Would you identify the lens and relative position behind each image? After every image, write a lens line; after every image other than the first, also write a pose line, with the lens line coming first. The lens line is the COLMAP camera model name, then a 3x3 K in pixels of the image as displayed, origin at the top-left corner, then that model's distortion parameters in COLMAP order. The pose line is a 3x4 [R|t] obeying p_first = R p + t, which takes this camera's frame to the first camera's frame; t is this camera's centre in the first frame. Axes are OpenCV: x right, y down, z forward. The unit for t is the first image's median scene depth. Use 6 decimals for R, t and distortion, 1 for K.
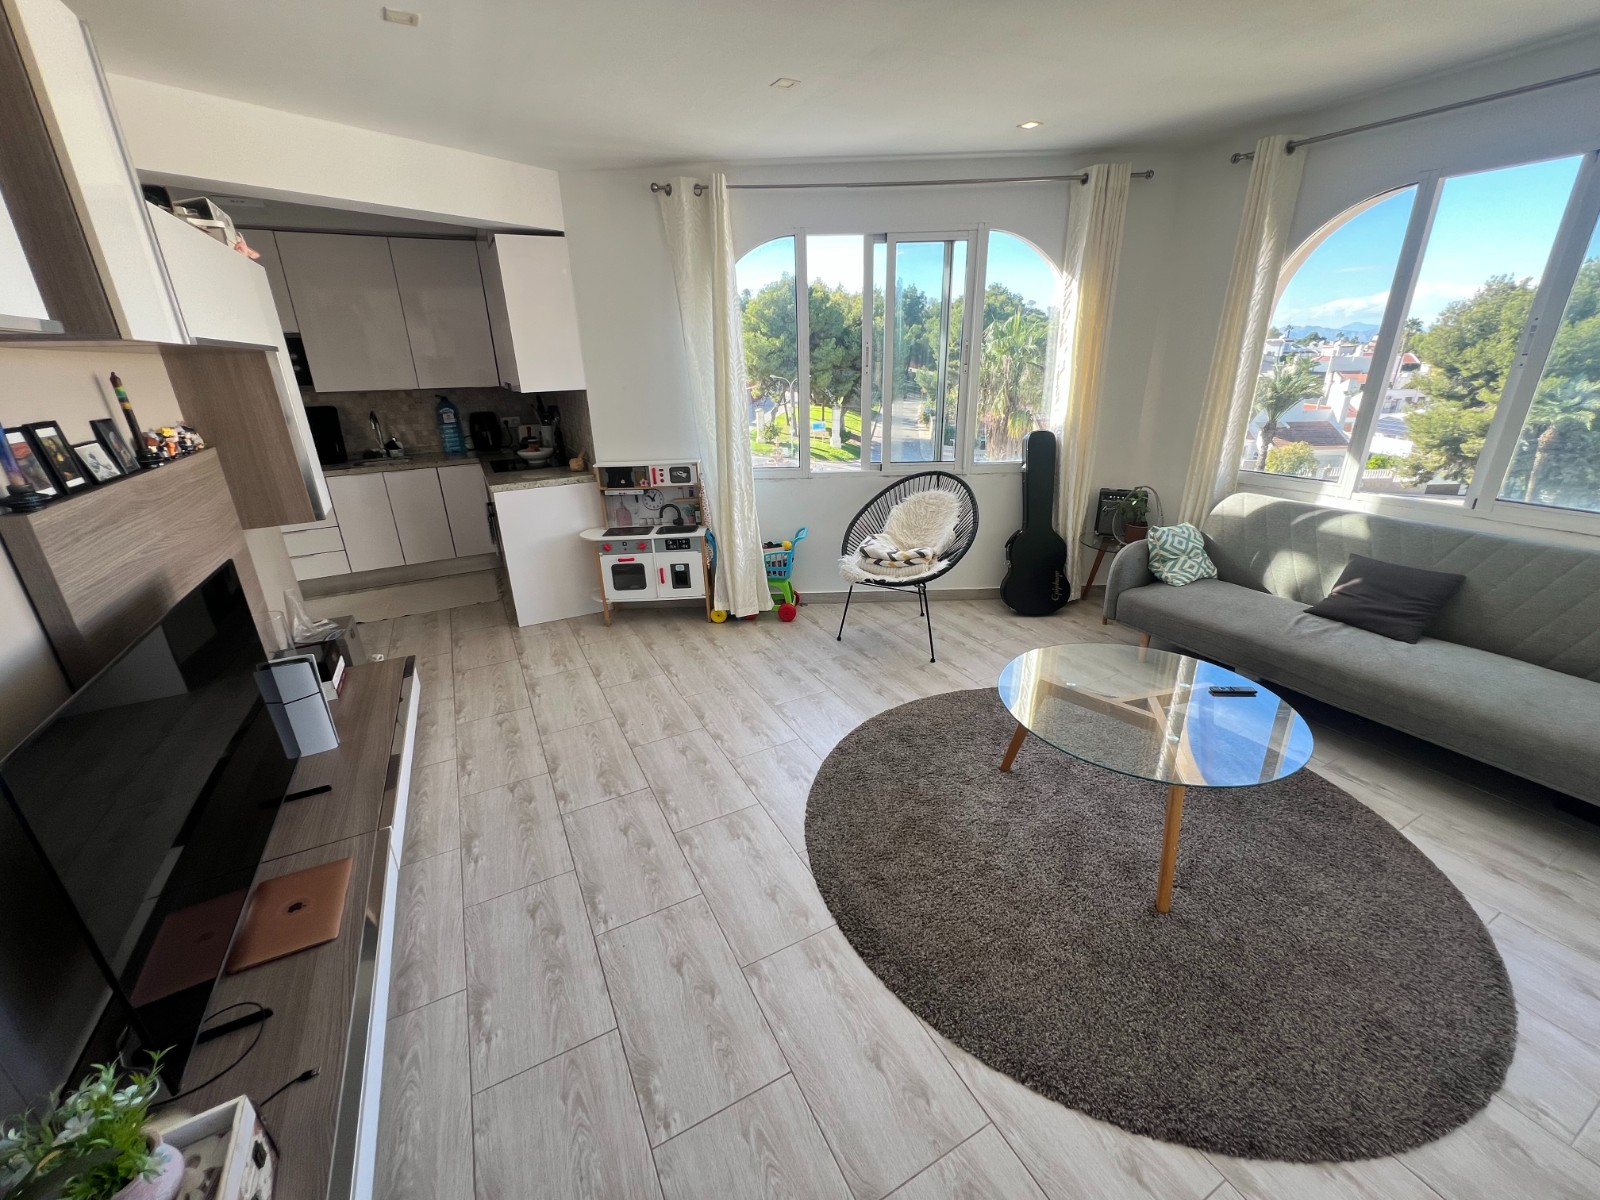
lens RADIAL K [[644.1, 0, 800.0], [0, 644.1, 600.0], [0, 0, 1]] dist [0.001458, 0.000348]
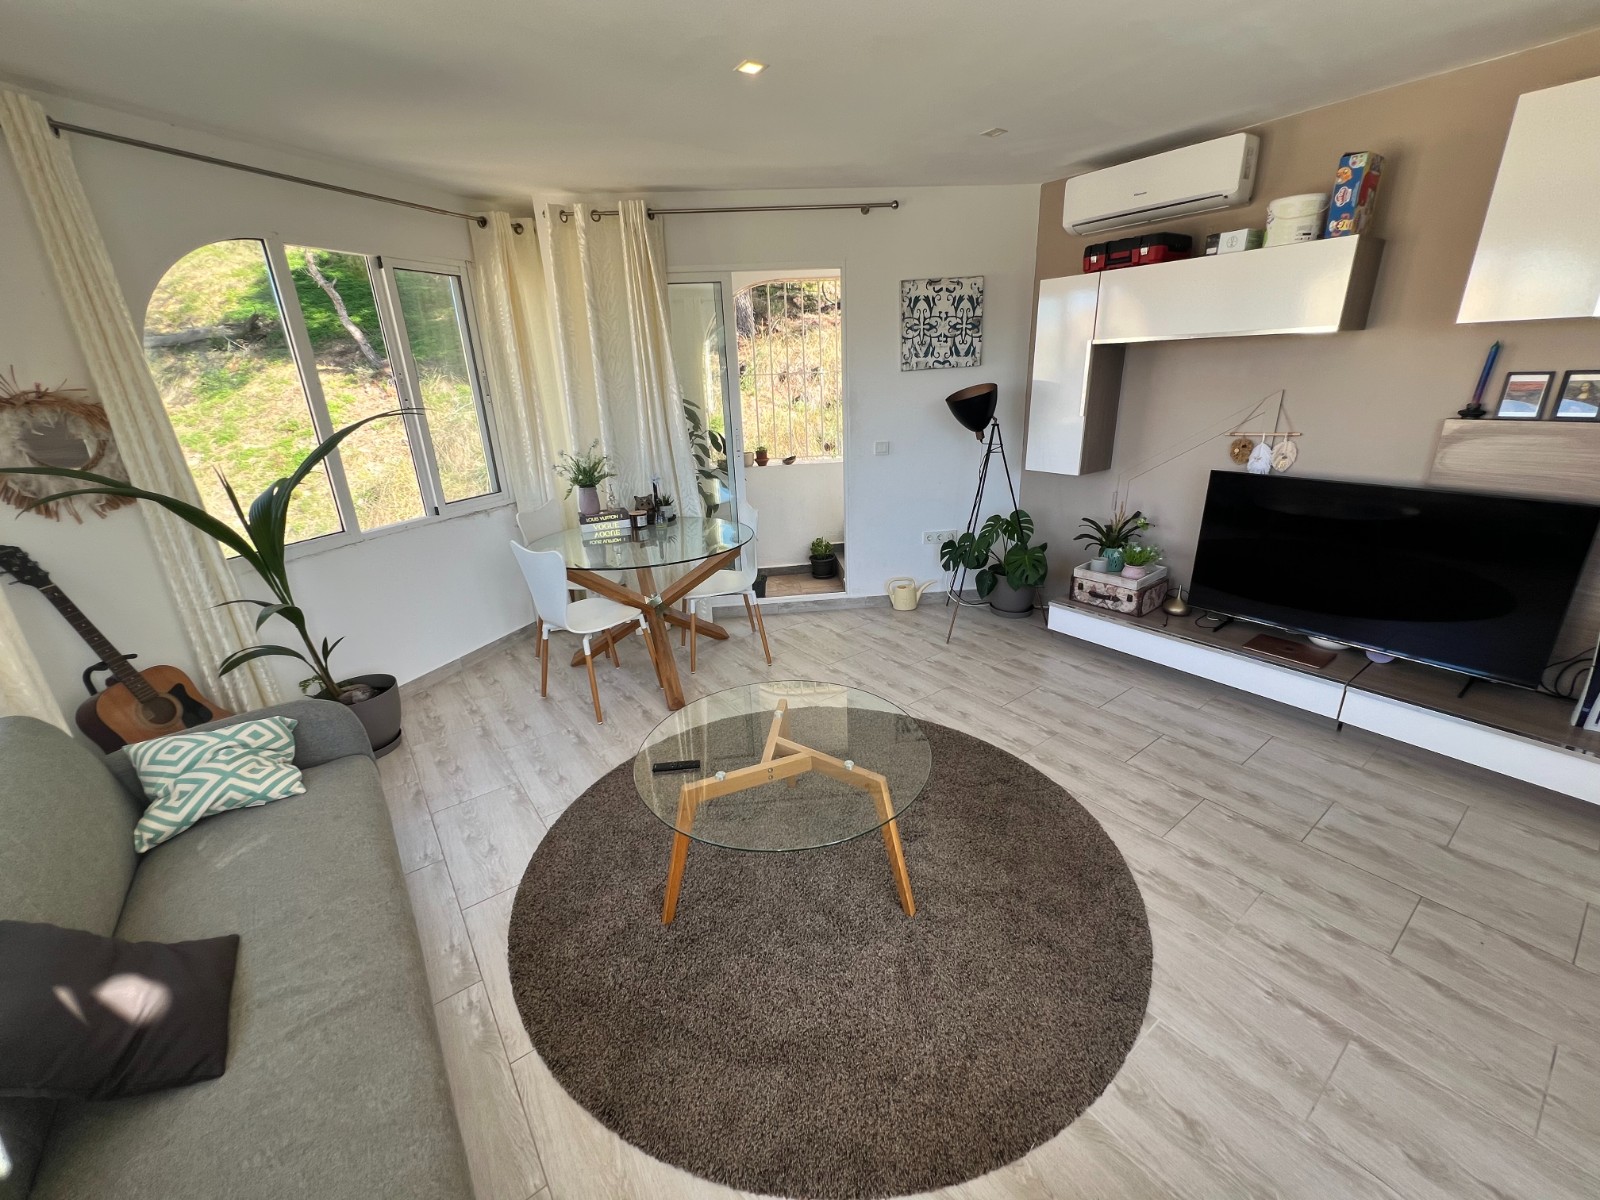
lens RADIAL K [[644.1, 0, 800.0], [0, 644.1, 600.0], [0, 0, 1]] dist [0.001458, 0.000348]
pose [[-0.986300, 0.108531, -0.124234, 0.513517], [0.002416, 0.762523, 0.646956, -0.530651], [0.164946, 0.637793, -0.752339, 1.355930]]
